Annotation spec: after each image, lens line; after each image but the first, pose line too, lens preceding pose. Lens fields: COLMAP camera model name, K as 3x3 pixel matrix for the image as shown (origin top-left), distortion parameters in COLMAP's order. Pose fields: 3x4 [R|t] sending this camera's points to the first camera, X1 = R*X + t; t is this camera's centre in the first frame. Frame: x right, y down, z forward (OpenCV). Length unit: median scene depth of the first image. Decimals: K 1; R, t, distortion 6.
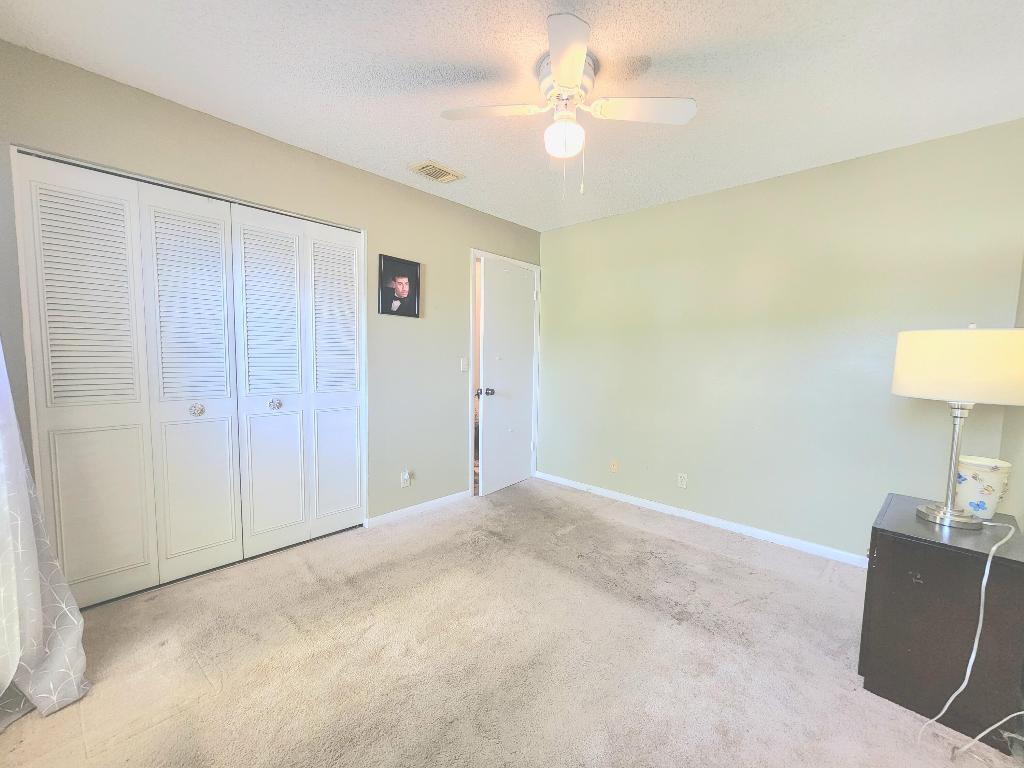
lens RADIAL K [[423.4, 0, 516.0], [0, 423.4, 389.2], [0, 0, 1]] dist [-0.002501, 0.000810]
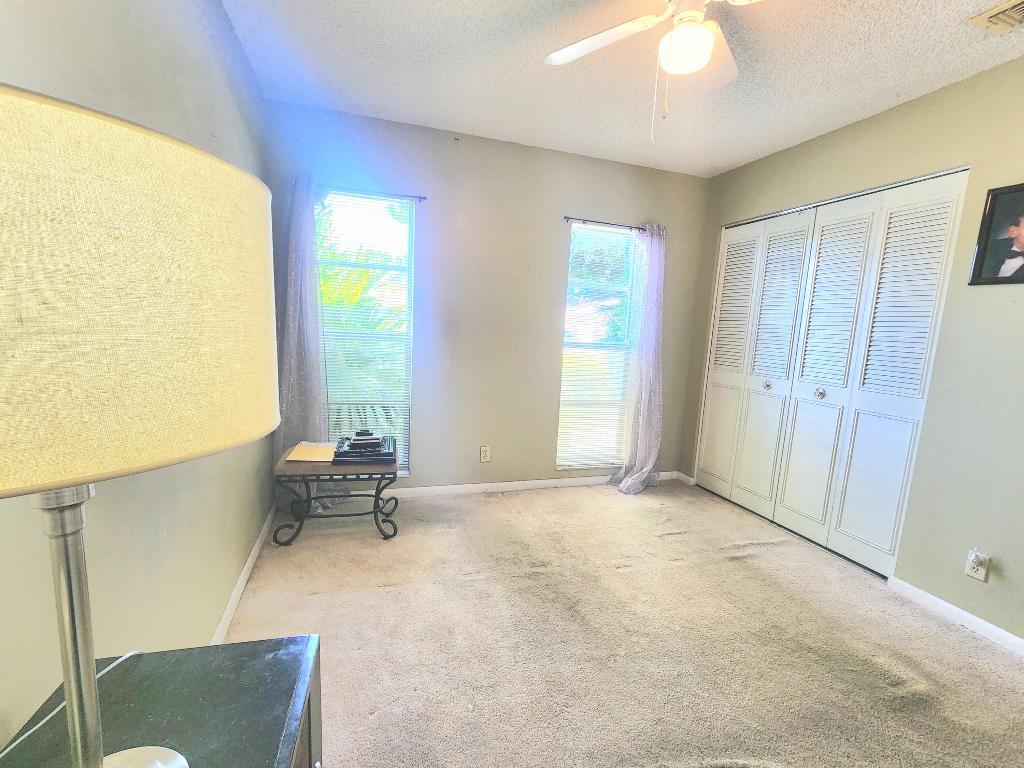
lens RADIAL K [[423.4, 0, 514.2], [0, 423.4, 381.9], [0, 0, 1]] dist [-0.002501, 0.000810]
pose [[-0.466640, 0.067883, -0.881838, 0.639859], [-0.139654, 0.978887, 0.149253, -0.038639], [0.873352, 0.192800, -0.447308, 0.790241]]
